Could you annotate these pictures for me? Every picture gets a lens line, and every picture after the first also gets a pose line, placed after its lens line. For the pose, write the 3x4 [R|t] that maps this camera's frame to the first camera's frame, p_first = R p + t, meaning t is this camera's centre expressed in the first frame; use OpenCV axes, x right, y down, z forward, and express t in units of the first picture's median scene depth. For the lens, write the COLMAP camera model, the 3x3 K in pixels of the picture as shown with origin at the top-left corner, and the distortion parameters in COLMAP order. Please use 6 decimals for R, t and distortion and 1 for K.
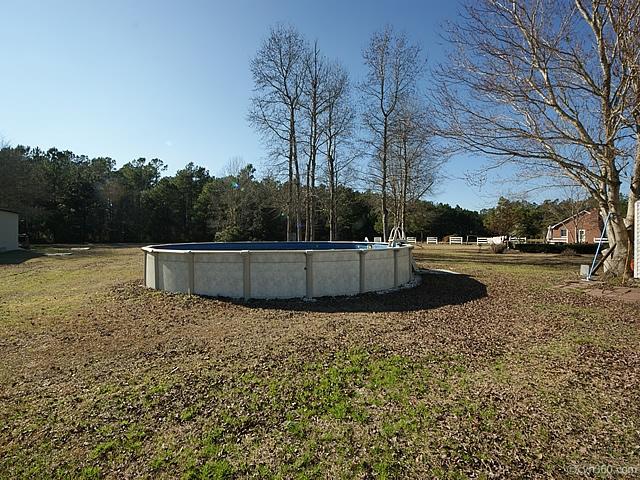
lens RADIAL K [[287.8, 0, 323.2], [0, 287.8, 239.7], [0, 0, 1]] dist [-0.002318, -0.001109]
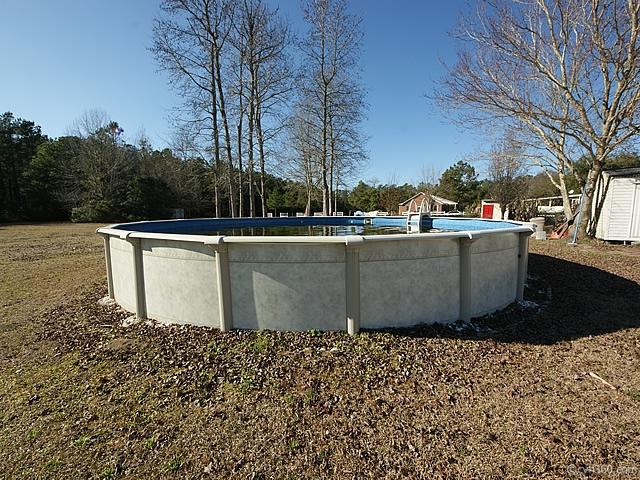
lens RADIAL K [[257.9, 0, 320.0], [0, 257.9, 242.8], [0, 0, 1]] dist [-0.014920, -0.001156]
pose [[0.894026, -0.057163, 0.444354, -0.079343], [0.009991, 0.994124, 0.107786, 0.000849], [-0.447904, -0.091924, 0.889344, 0.079224]]
